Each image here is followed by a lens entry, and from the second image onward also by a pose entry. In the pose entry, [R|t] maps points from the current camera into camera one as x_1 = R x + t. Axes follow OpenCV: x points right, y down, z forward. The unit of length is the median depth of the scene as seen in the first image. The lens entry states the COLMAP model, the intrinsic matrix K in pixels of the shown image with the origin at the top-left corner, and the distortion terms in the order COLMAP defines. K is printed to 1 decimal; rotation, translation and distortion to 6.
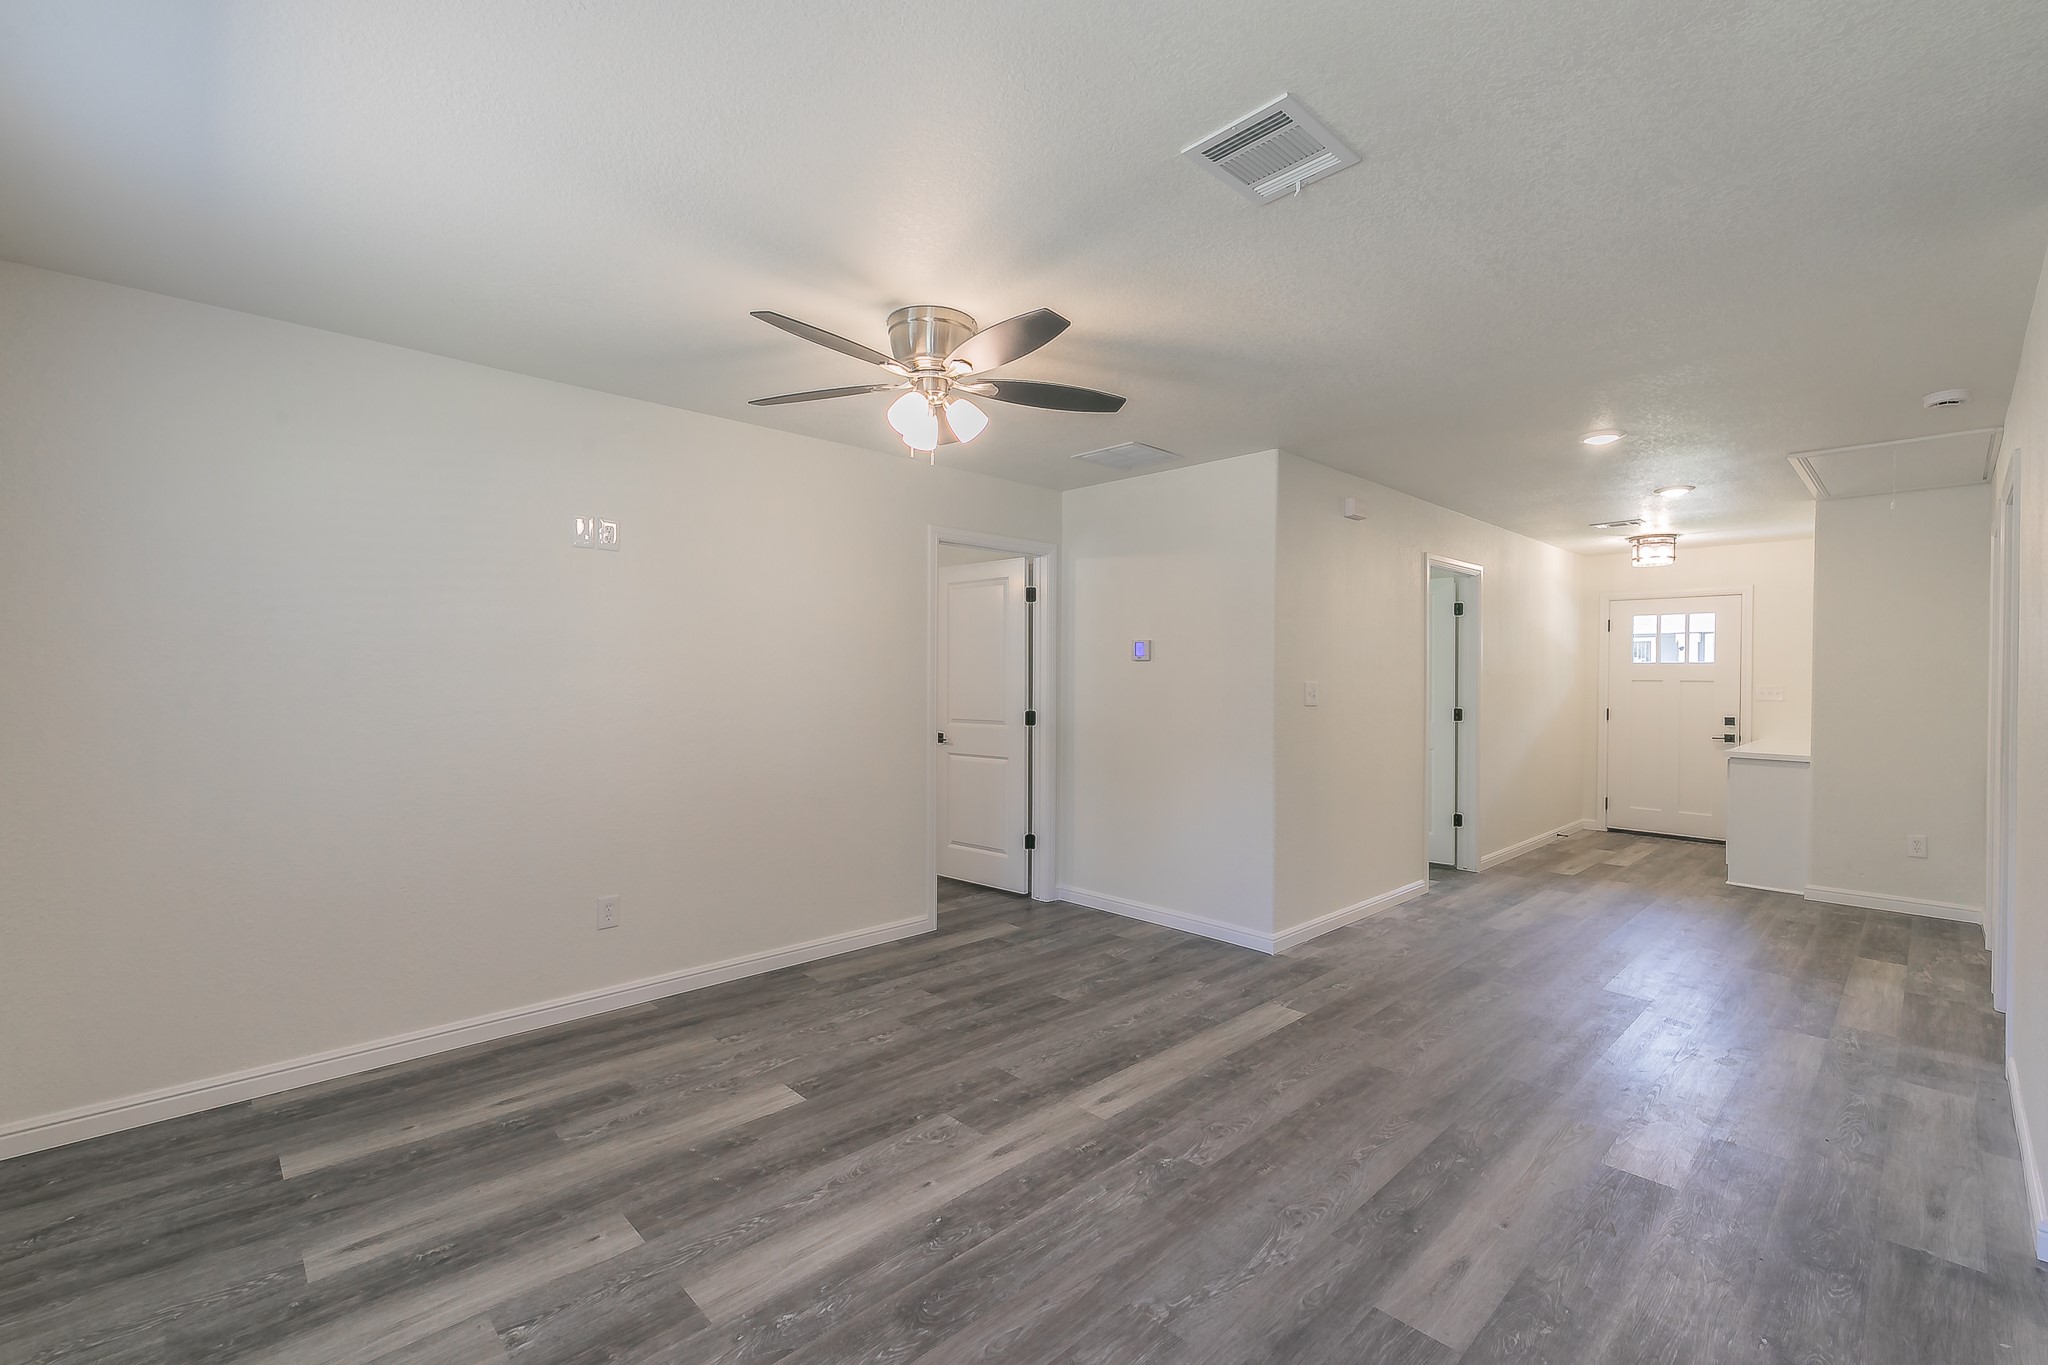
lens RADIAL K [[878.3, 0, 1024.0], [0, 878.3, 682.5], [0, 0, 1]] dist [-0.000103, -0.000263]
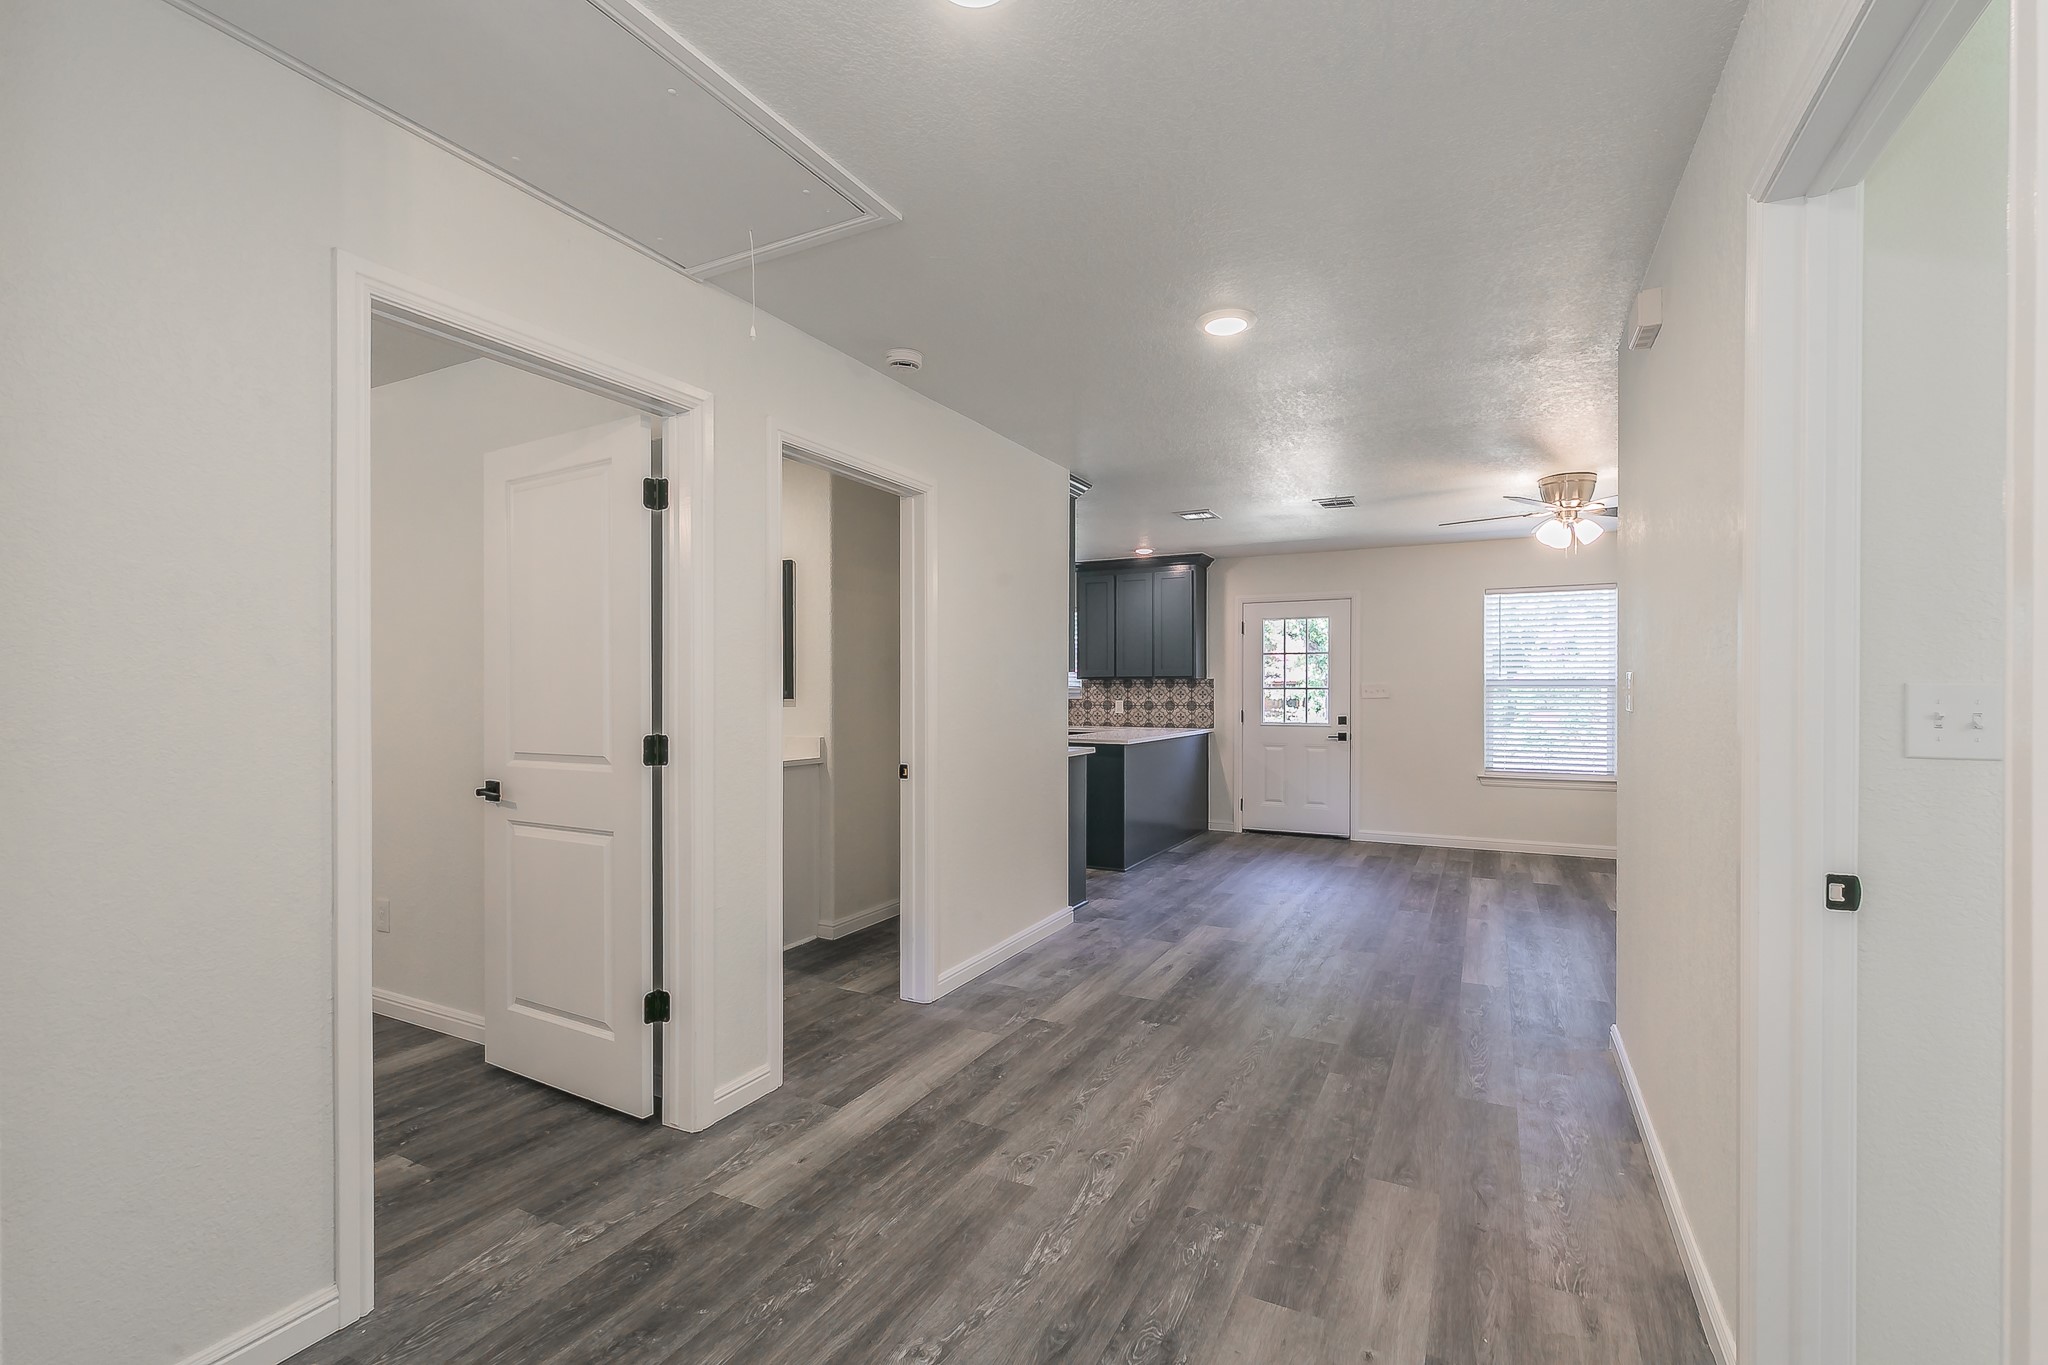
lens RADIAL K [[905.5, 0, 1024.0], [0, 905.5, 682.5], [0, 0, 1]] dist [-0.002199, -0.000135]
pose [[-0.946303, -0.010985, -0.323094, 1.520329], [-0.009320, 0.999934, -0.006700, 0.024530], [0.323146, -0.003329, -0.946343, 2.387055]]
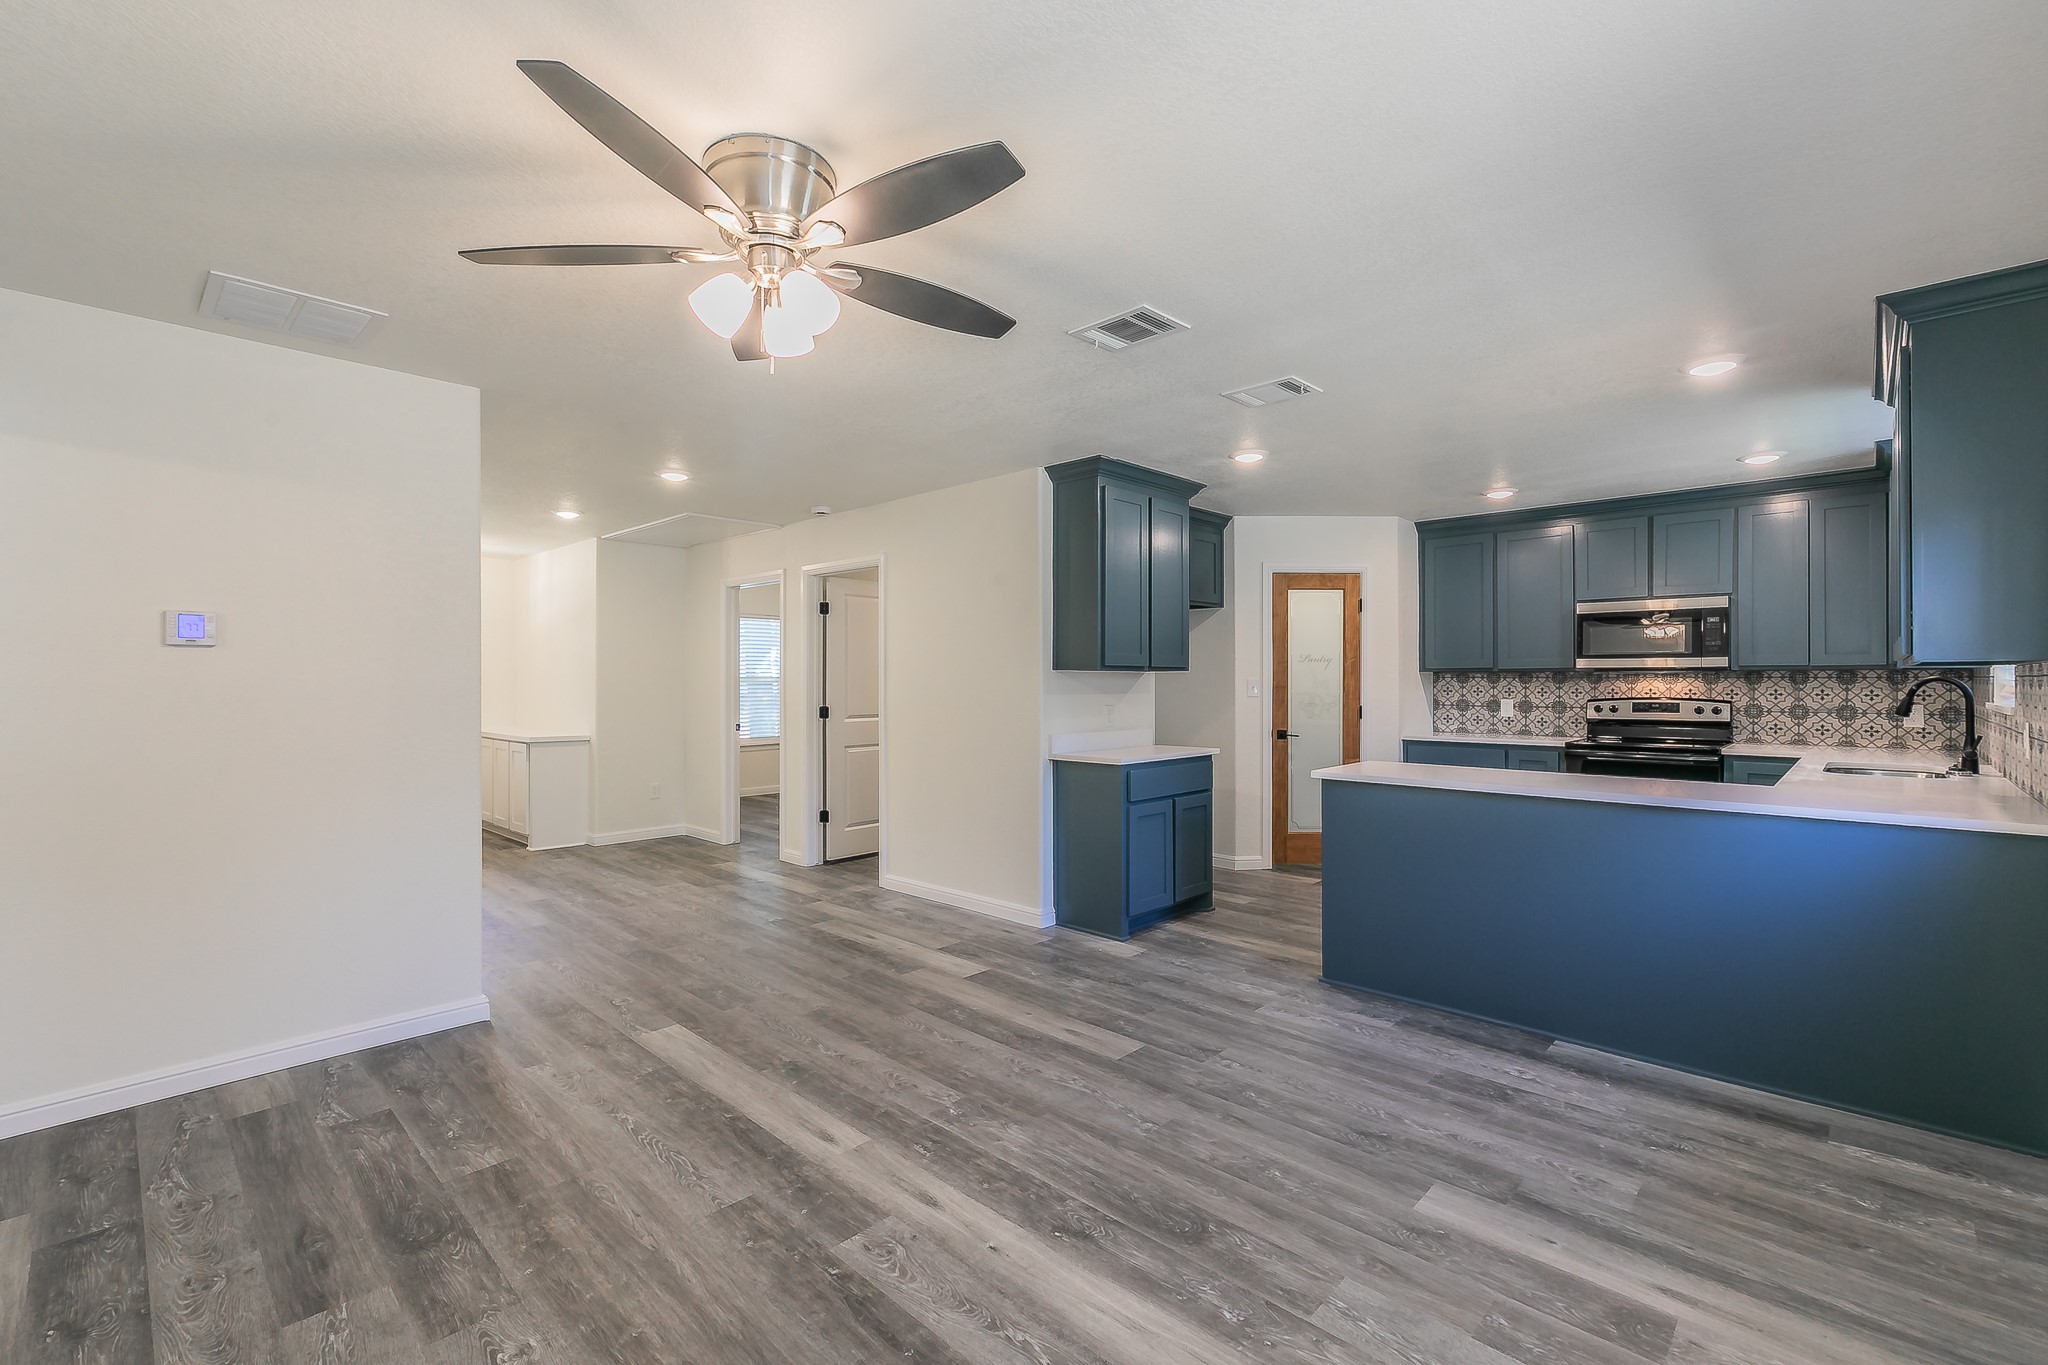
lens RADIAL K [[878.3, 0, 1024.0], [0, 878.3, 682.5], [0, 0, 1]] dist [-0.000103, -0.000263]
pose [[-0.042115, -0.009153, 0.999071, -0.821165], [0.005688, 0.999940, 0.009401, -0.003340], [-0.999097, 0.006078, -0.042060, 0.835090]]
